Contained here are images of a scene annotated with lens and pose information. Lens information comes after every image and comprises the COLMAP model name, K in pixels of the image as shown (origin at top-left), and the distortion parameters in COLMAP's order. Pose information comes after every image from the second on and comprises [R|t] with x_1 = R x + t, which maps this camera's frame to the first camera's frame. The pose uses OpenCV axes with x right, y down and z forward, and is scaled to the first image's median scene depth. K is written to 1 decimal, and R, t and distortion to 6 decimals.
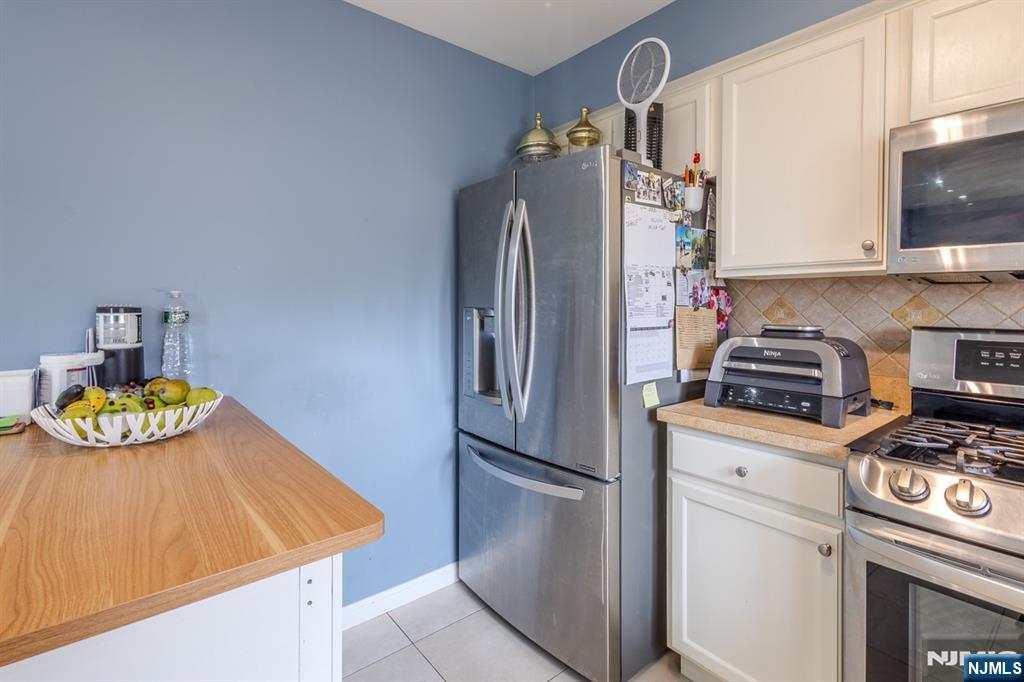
lens RADIAL K [[483.9, 0, 514.8], [0, 483.9, 313.2], [0, 0, 1]] dist [0.008419, -0.001483]
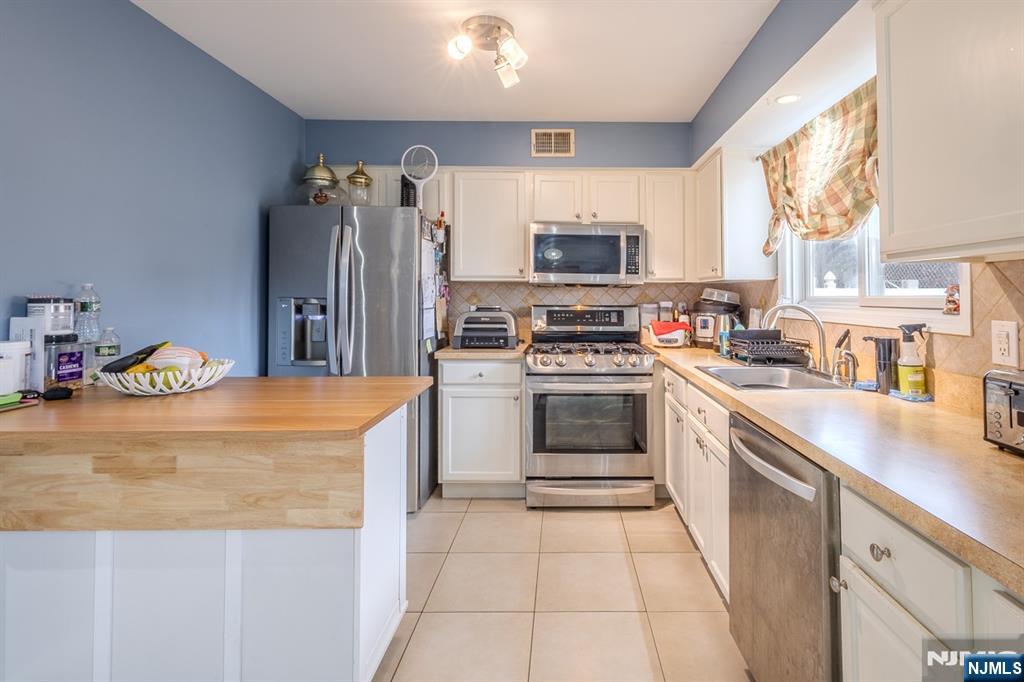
lens RADIAL K [[483.9, 0, 560.4], [0, 483.9, 283.5], [0, 0, 1]] dist [0.008419, -0.001483]
pose [[0.637923, 0.018502, 0.769877, -0.832761], [0.012488, 0.999331, -0.034364, 0.006359], [-0.769998, 0.031535, 0.637266, -0.548003]]
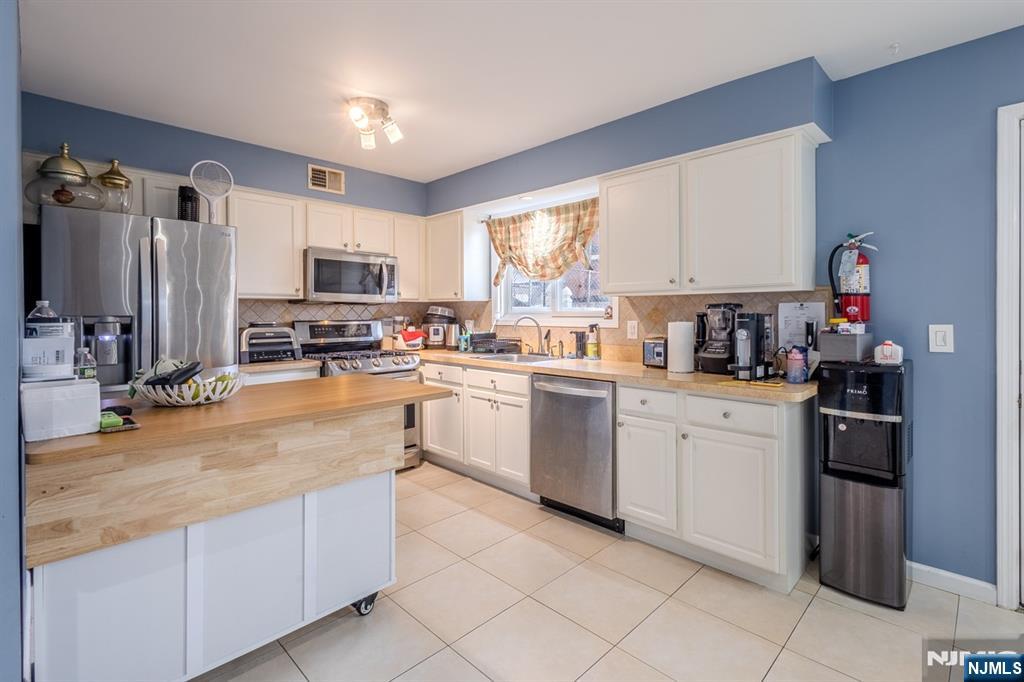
lens RADIAL K [[483.9, 0, 494.8], [0, 483.9, 311.5], [0, 0, 1]] dist [0.008419, -0.001483]
pose [[-0.074342, -0.002359, 0.997230, -1.708805], [0.020323, 0.999786, 0.003880, -0.008496], [-0.997026, 0.020555, -0.074278, 0.140881]]
